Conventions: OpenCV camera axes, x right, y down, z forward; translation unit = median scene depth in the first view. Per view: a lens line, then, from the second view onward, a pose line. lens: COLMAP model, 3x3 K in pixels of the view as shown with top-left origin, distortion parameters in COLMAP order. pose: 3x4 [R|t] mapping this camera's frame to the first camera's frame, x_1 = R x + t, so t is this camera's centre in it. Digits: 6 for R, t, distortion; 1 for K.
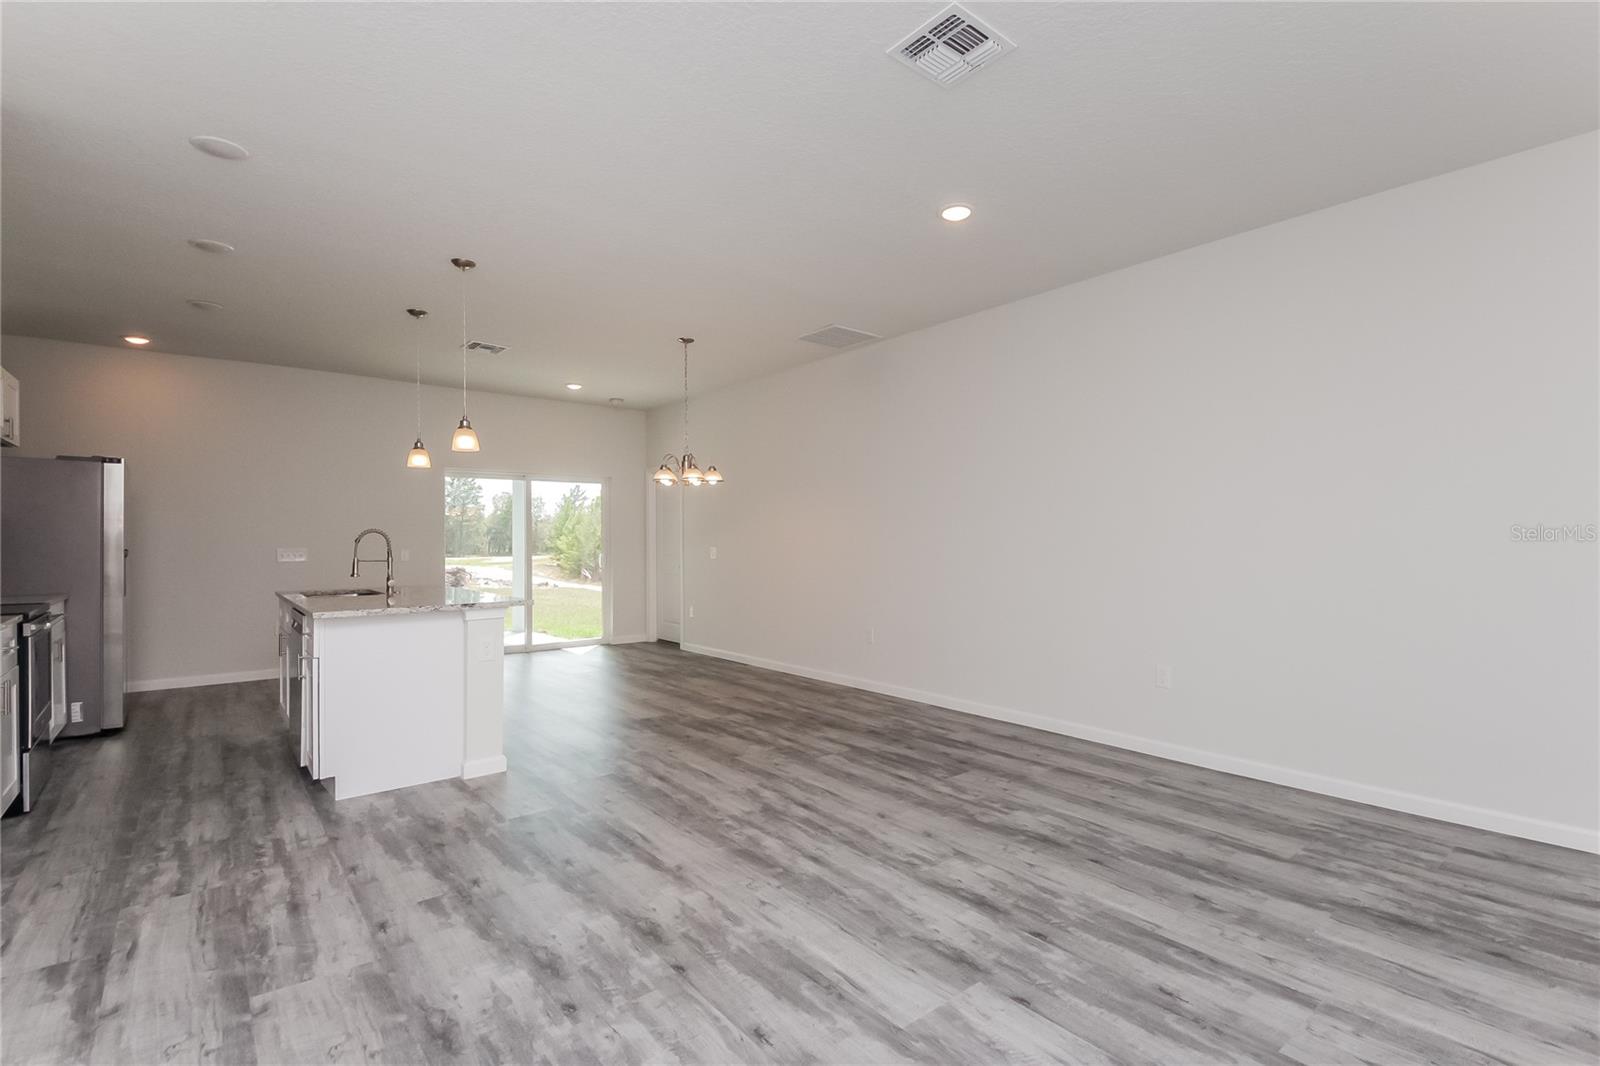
lens RADIAL K [[730.6, 0, 802.1], [0, 730.6, 539.6], [0, 0, 1]] dist [0.008488, 0.000592]
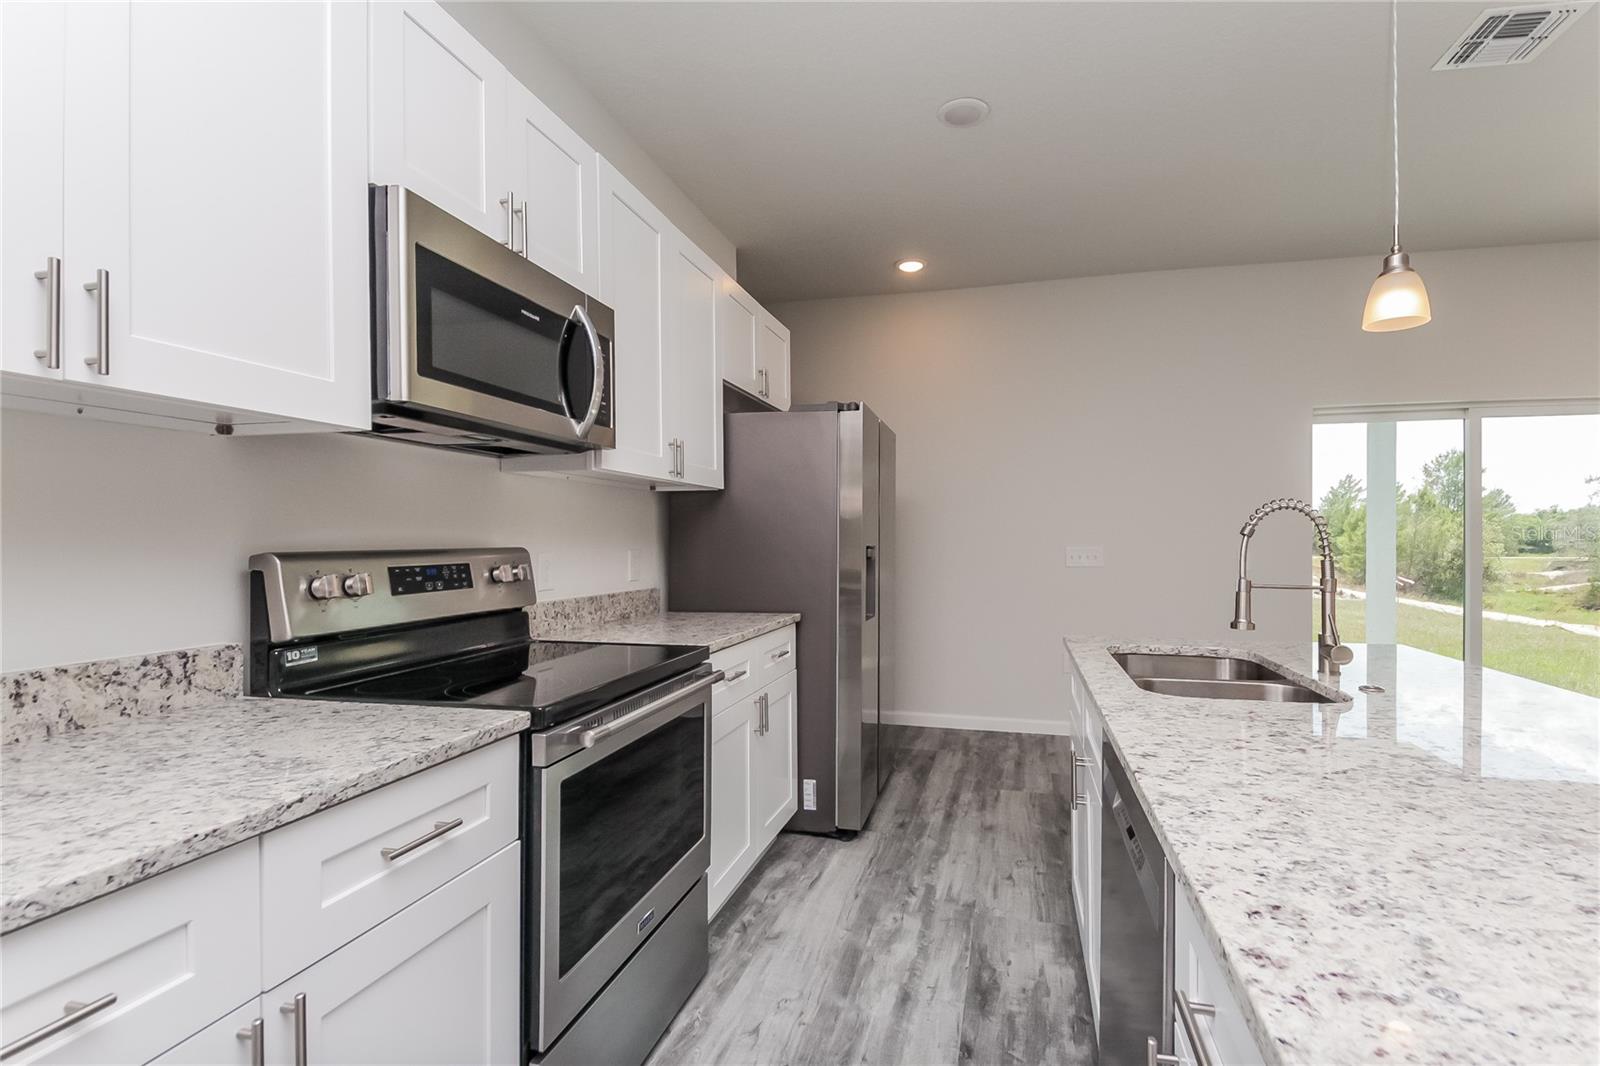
lens RADIAL K [[730.6, 0, 828.0], [0, 730.6, 546.2], [0, 0, 1]] dist [0.008488, 0.000592]
pose [[0.593111, 0.010110, -0.805057, -0.567512], [-0.003298, 0.999943, 0.010128, 0.007218], [0.805114, -0.003352, 0.593111, 0.788432]]
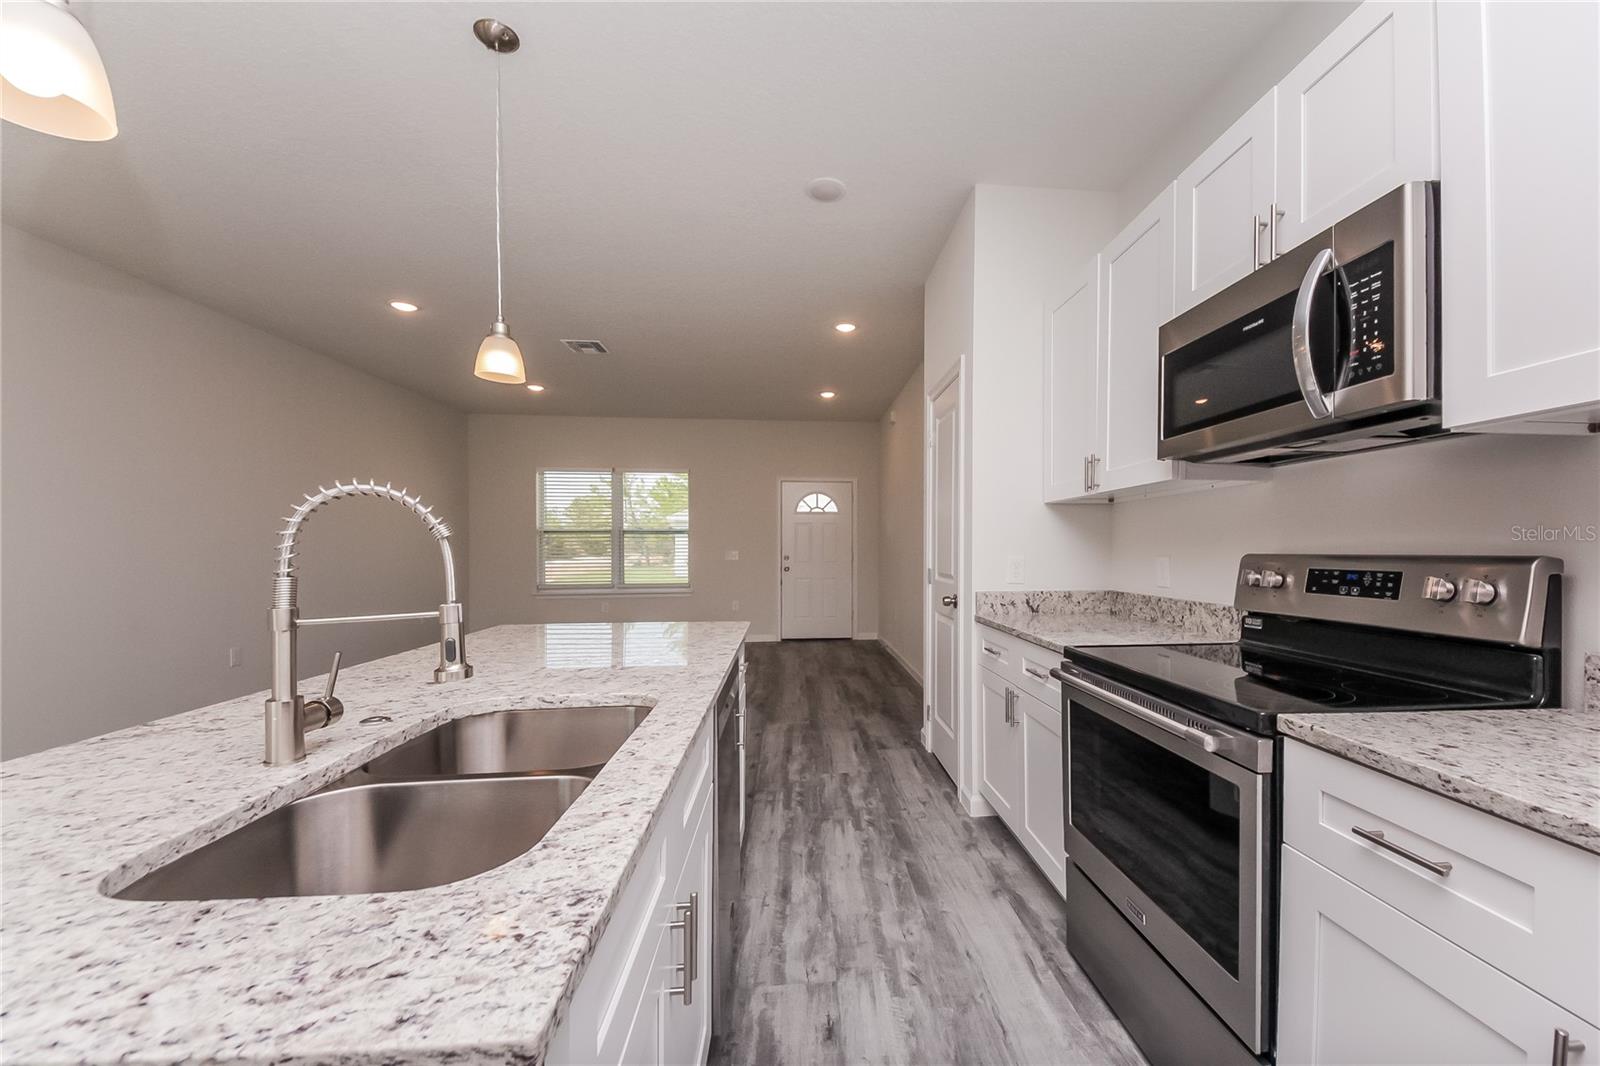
lens RADIAL K [[637.7, 0, 798.1], [0, 637.7, 543.5], [0, 0, 1]] dist [0.018857, 0.000092]
pose [[-0.780843, 0.005102, 0.624707, -1.104387], [0.001406, 0.999978, -0.006409, 0.010019], [-0.624726, -0.004127, -0.780833, 1.446270]]
